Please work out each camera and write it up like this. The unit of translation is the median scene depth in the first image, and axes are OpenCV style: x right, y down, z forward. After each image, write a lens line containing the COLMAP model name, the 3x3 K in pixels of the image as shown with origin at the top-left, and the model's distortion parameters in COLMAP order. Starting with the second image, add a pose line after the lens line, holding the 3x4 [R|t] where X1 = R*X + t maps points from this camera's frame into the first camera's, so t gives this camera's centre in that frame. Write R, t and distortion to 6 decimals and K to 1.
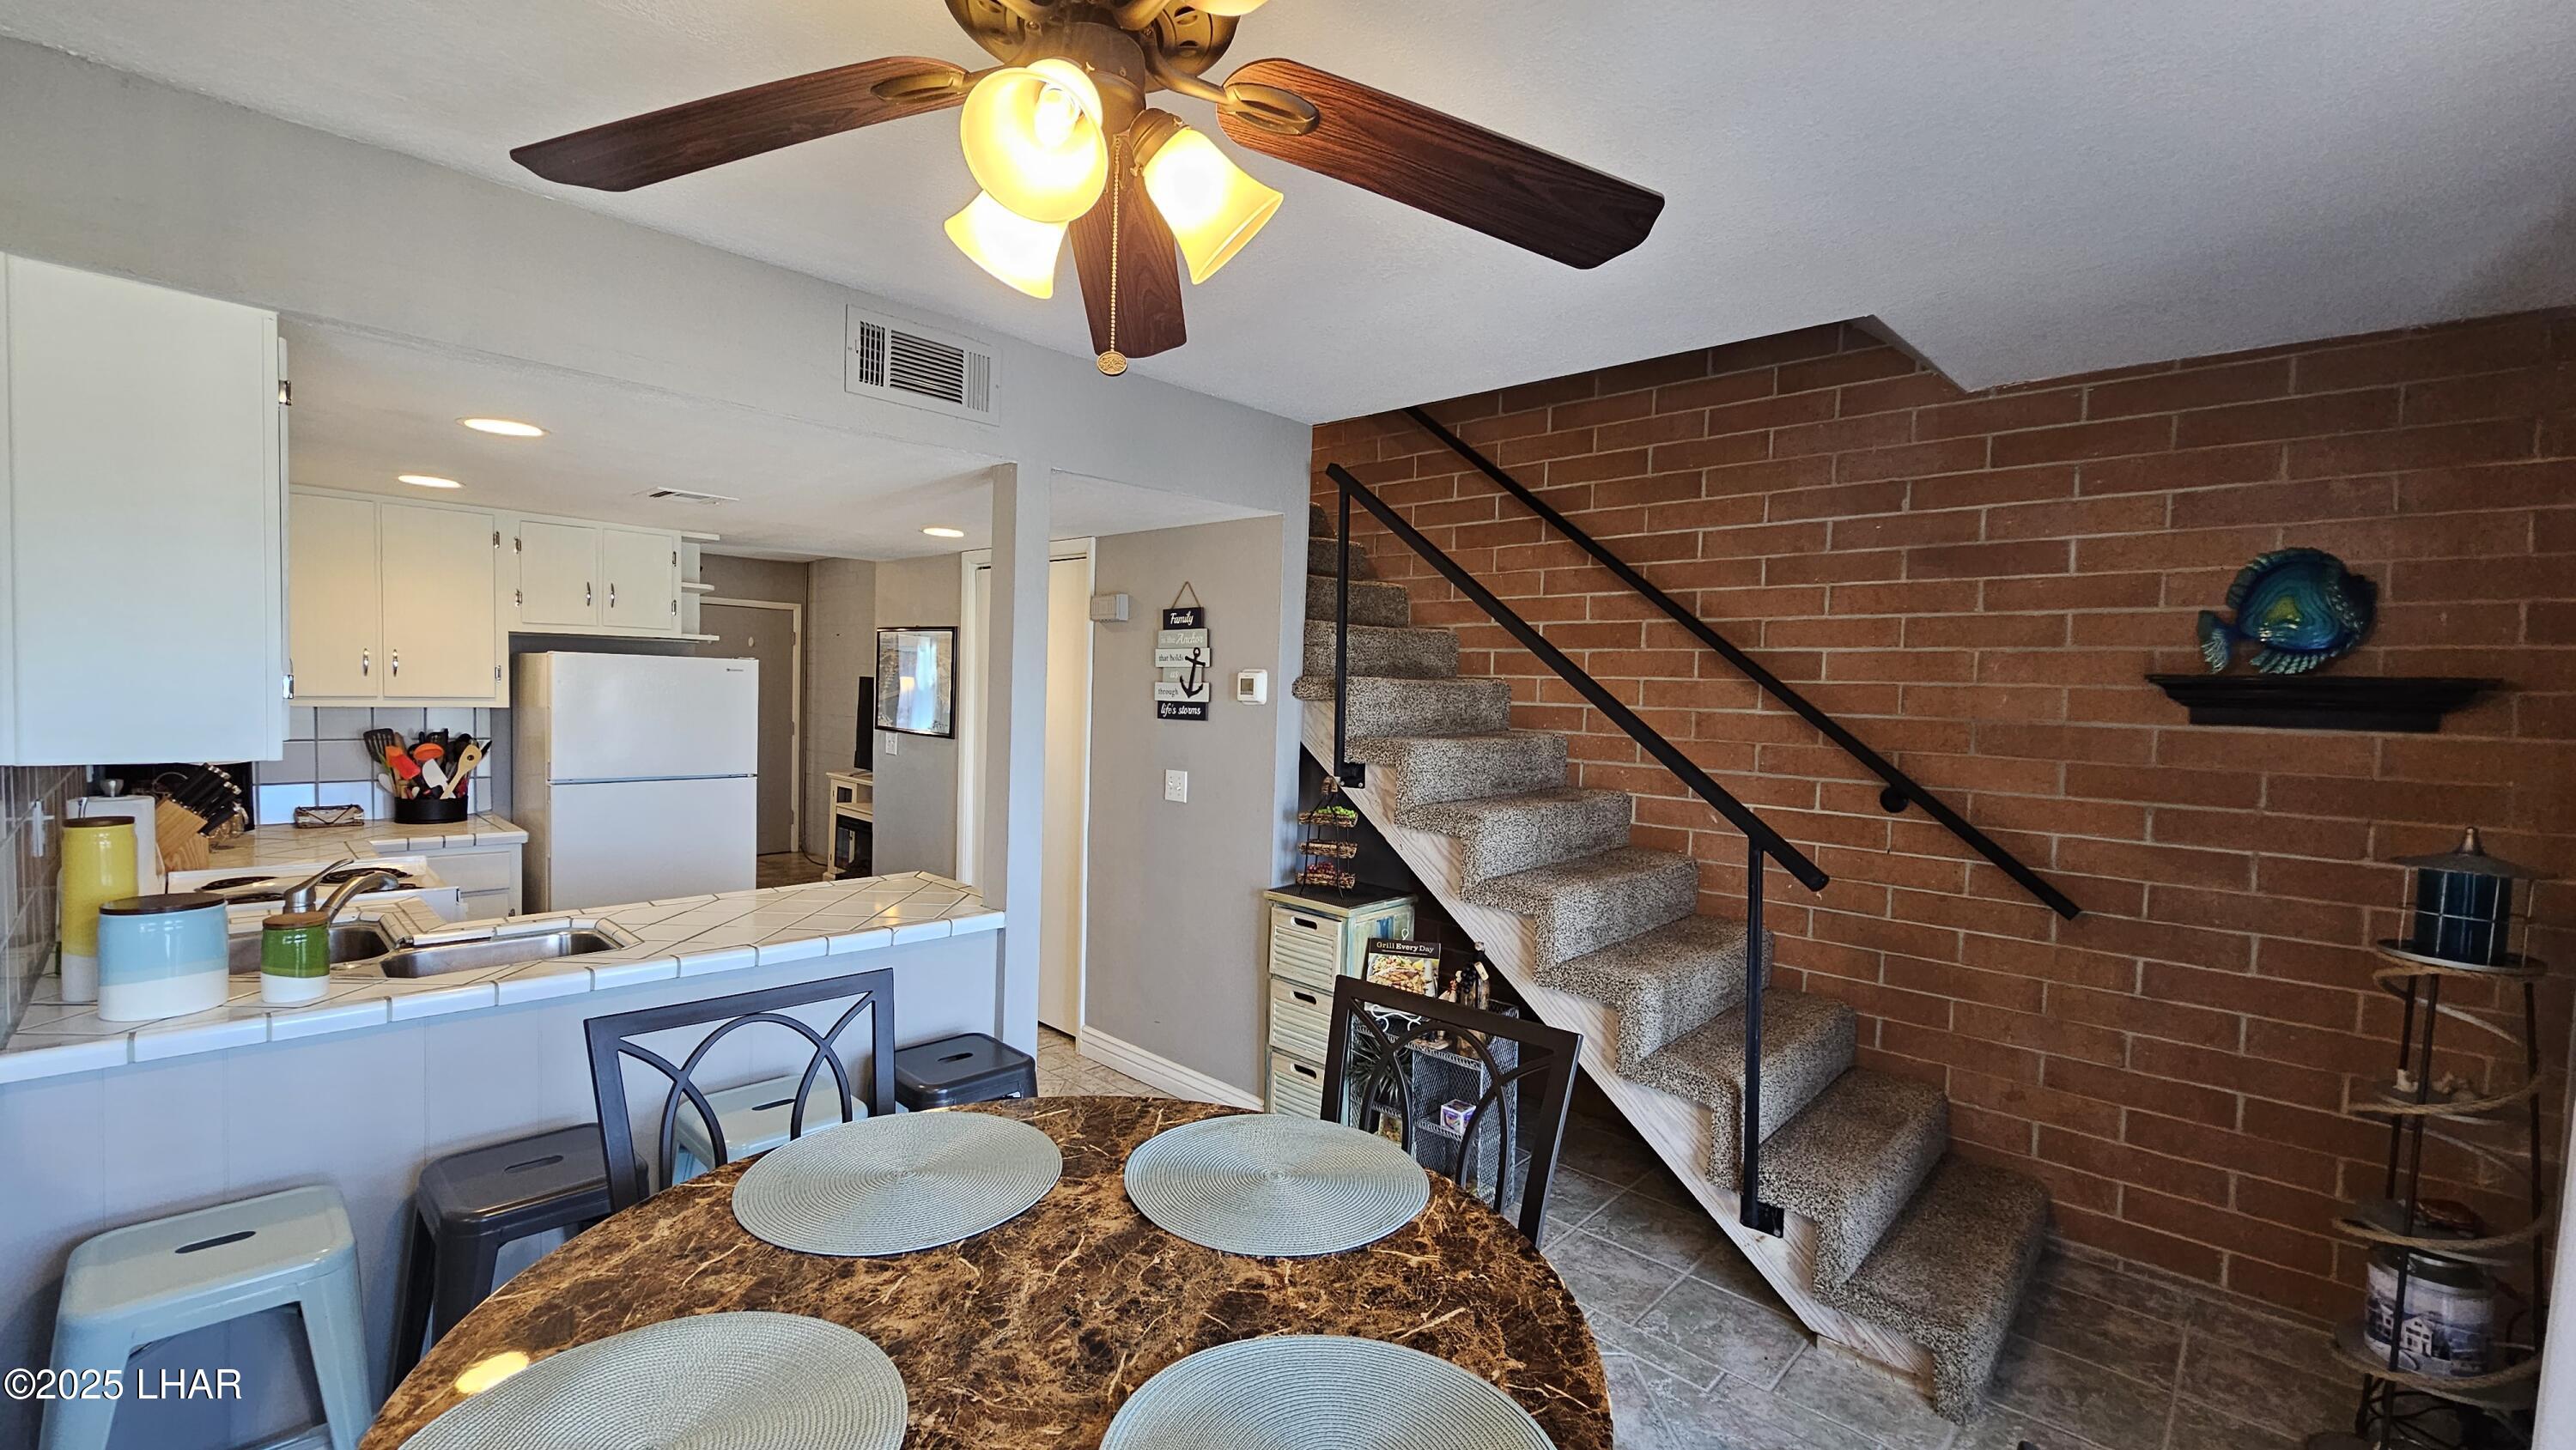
lens RADIAL K [[1093.9, 0, 1288.0], [0, 1093.9, 725.0], [0, 0, 1]] dist [0.000522, 0.000052]
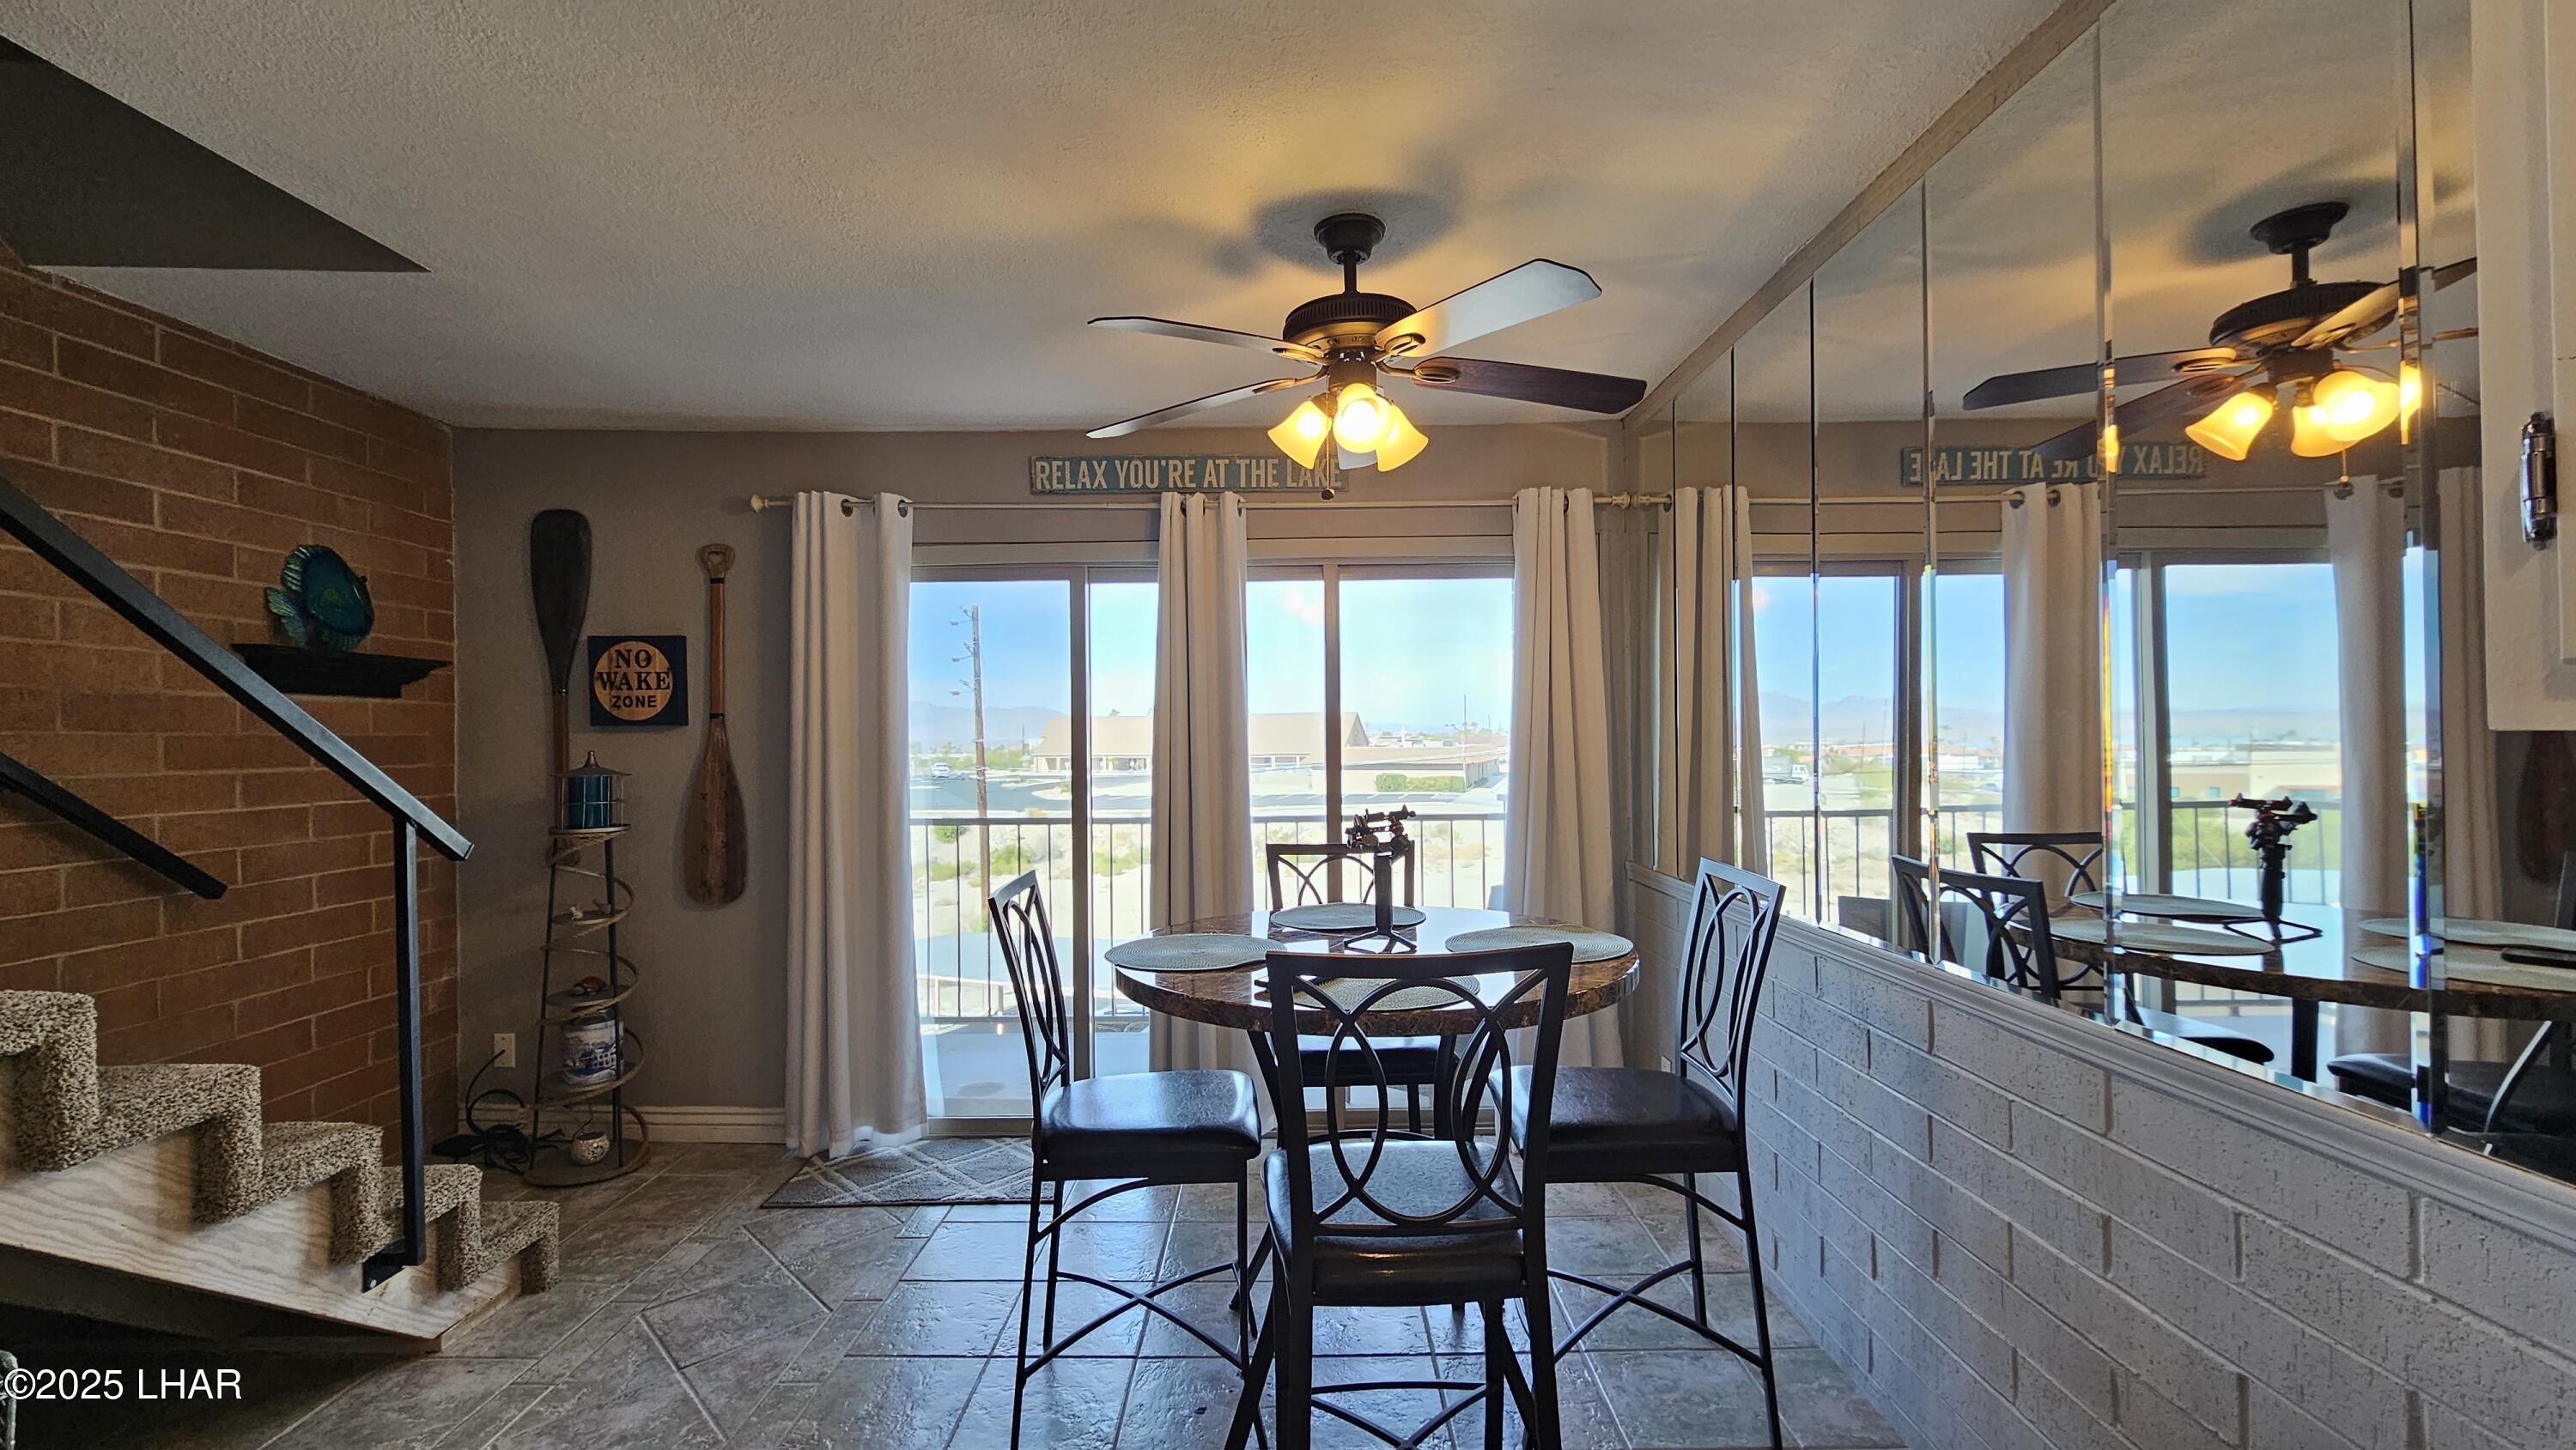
lens RADIAL K [[1093.9, 0, 1288.0], [0, 1093.9, 725.0], [0, 0, 1]] dist [0.000522, 0.000052]
pose [[-0.702393, -0.012274, 0.711684, -0.633170], [0.012806, 0.999472, 0.029877, 0.011681], [-0.711674, 0.030099, -0.701864, 1.028756]]
